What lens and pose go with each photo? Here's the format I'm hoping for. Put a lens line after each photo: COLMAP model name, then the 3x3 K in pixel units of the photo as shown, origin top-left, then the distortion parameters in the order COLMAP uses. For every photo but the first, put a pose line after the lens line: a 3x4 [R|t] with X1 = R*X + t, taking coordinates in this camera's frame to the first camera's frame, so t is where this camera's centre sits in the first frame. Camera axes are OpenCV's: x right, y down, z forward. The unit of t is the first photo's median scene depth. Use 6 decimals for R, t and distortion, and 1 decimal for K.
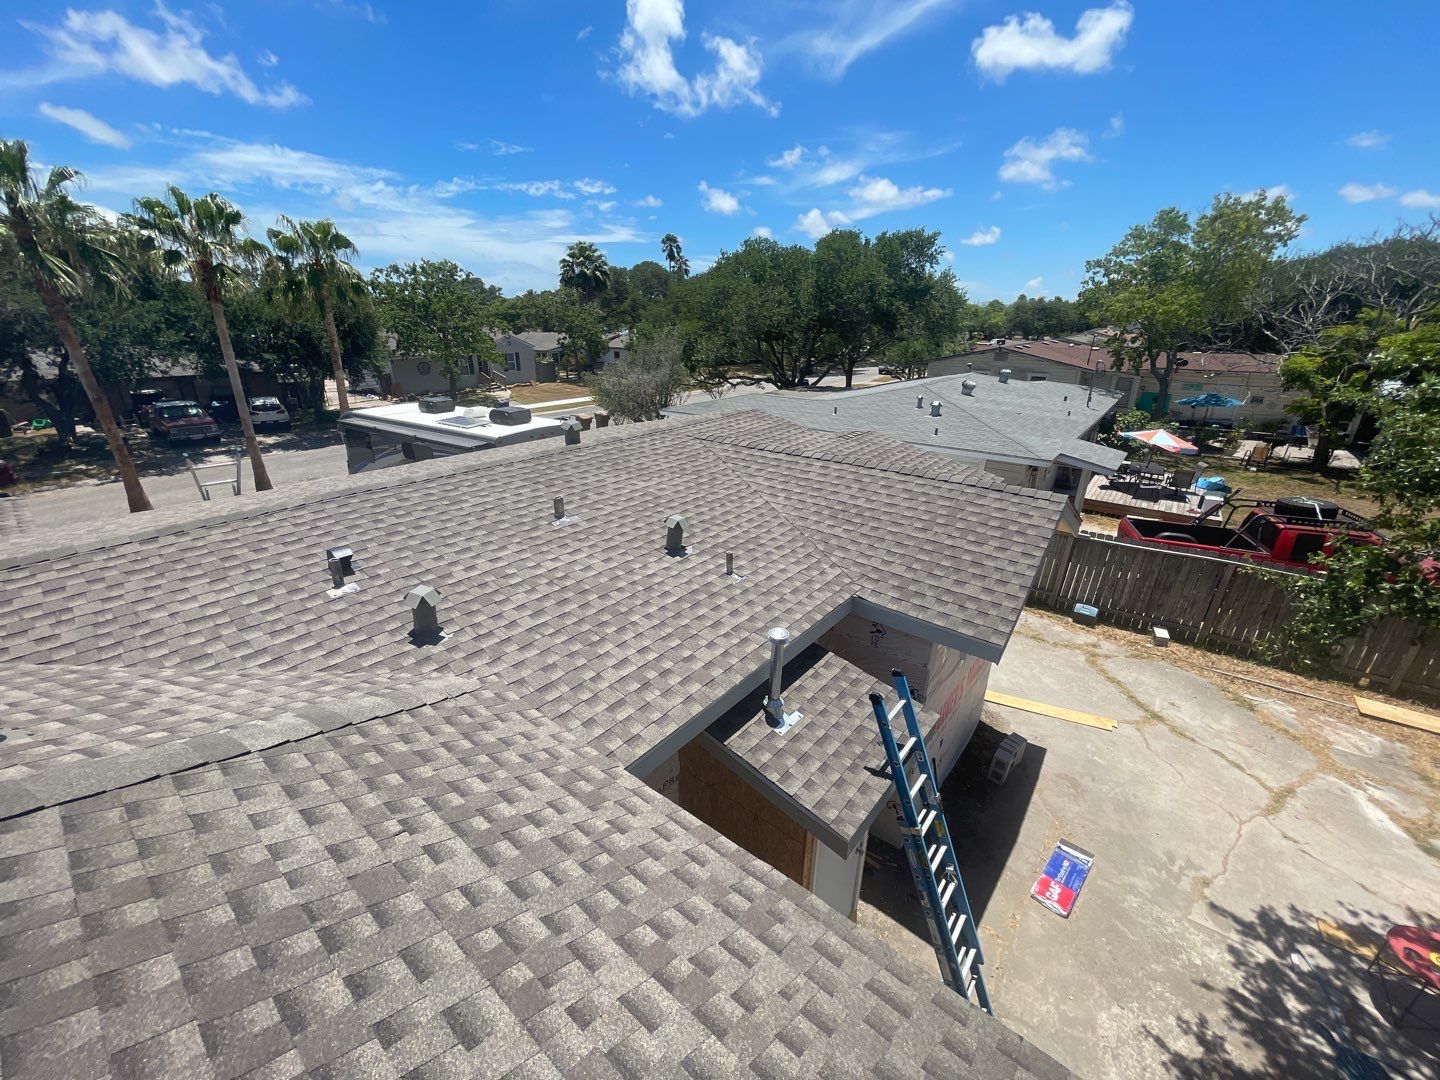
lens RADIAL K [[578.7, 0, 707.3], [0, 578.7, 543.9], [0, 0, 1]] dist [-0.004732, 0.003233]
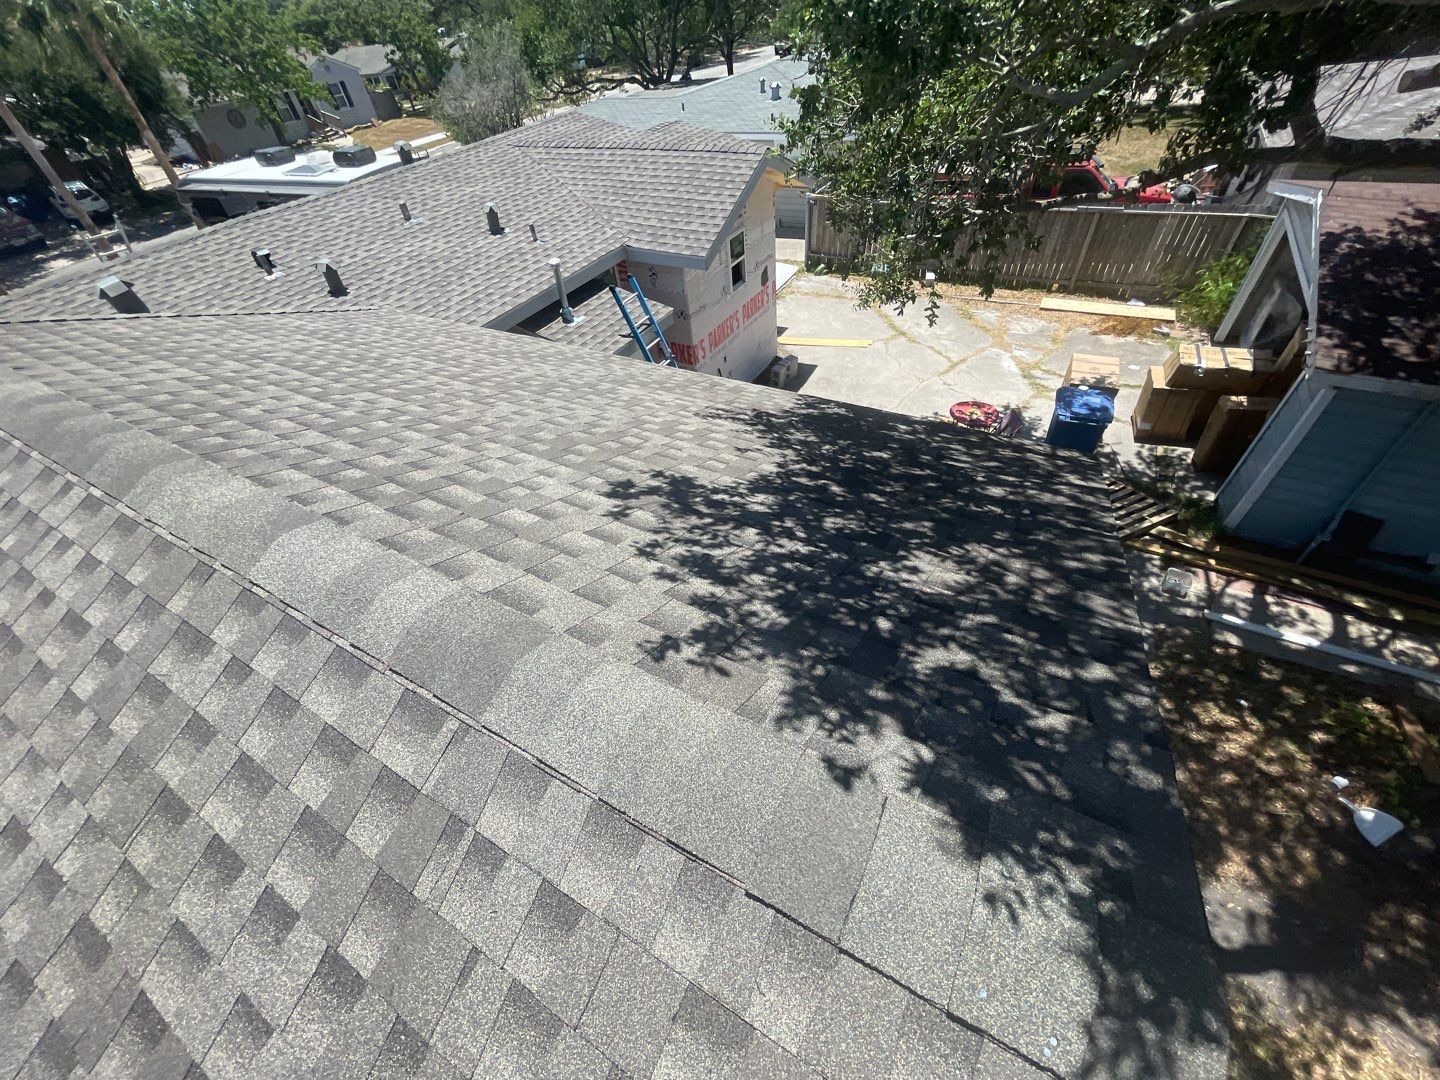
lens RADIAL K [[578.7, 0, 707.3], [0, 578.7, 543.9], [0, 0, 1]] dist [-0.004732, 0.003233]
pose [[0.982645, -0.178801, 0.049389, 0.206720], [0.145792, 0.909056, 0.390335, 0.194225], [-0.114689, -0.376360, 0.919347, -0.553167]]
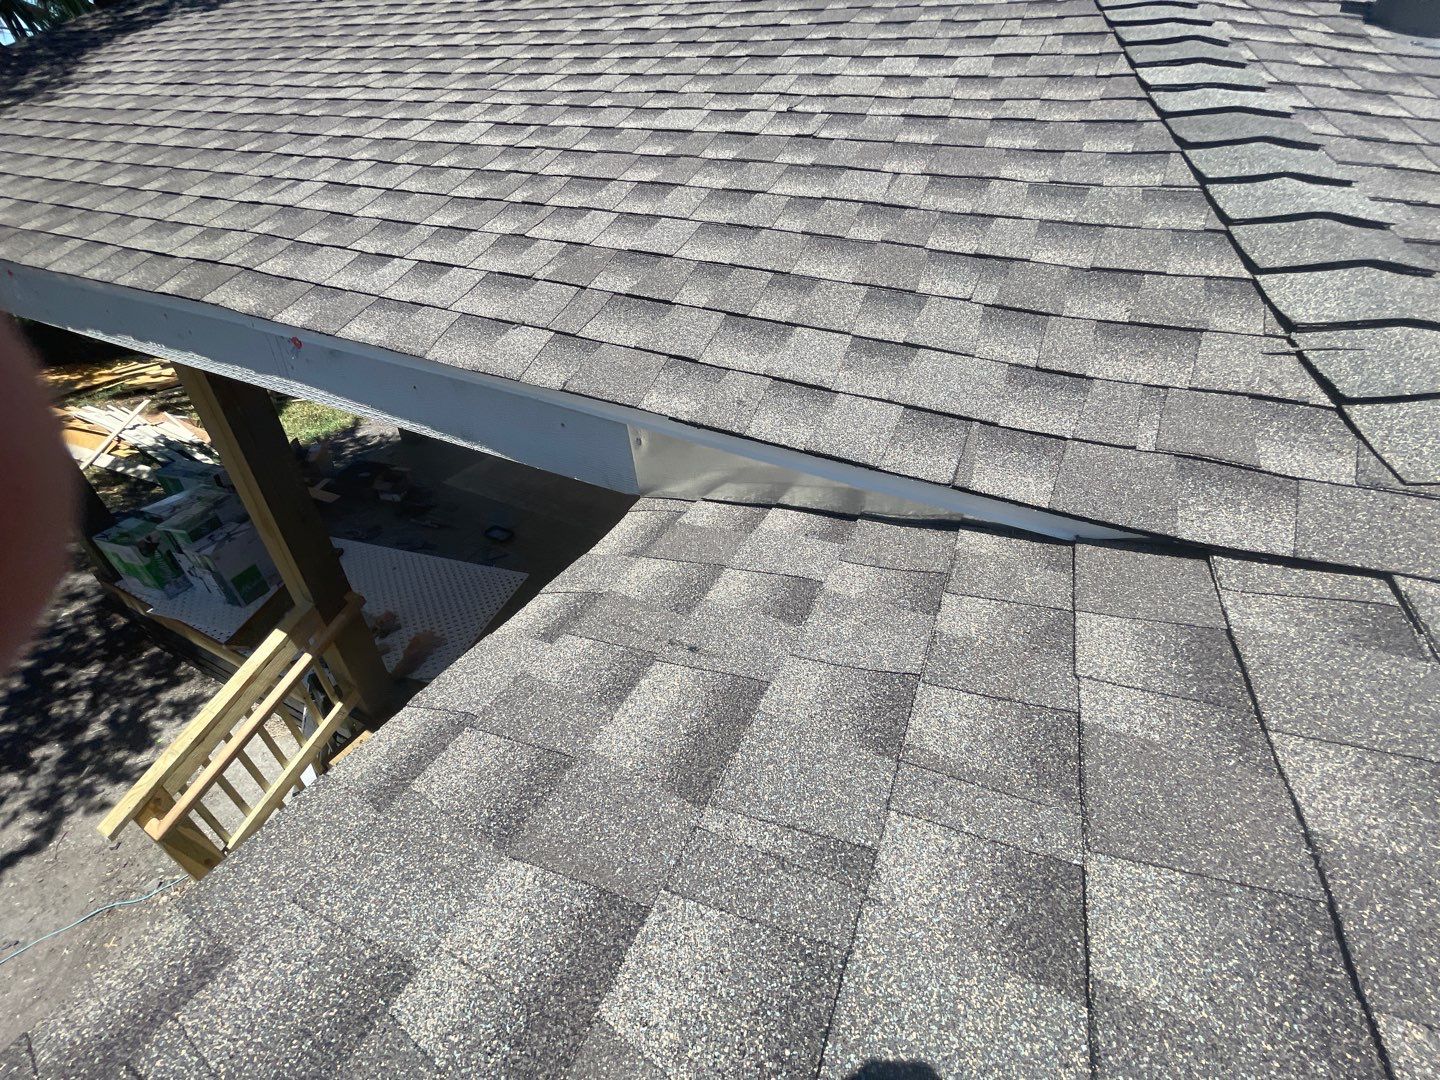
lens RADIAL K [[576.5, 0, 716.6], [0, 576.5, 540.0], [0, 0, 1]] dist [0.000205, 0.000168]
pose [[-0.971234, 0.107061, -0.212704, -0.072998], [-0.117583, 0.561129, 0.819334, 0.071045], [0.207073, 0.820775, -0.532399, 0.577920]]
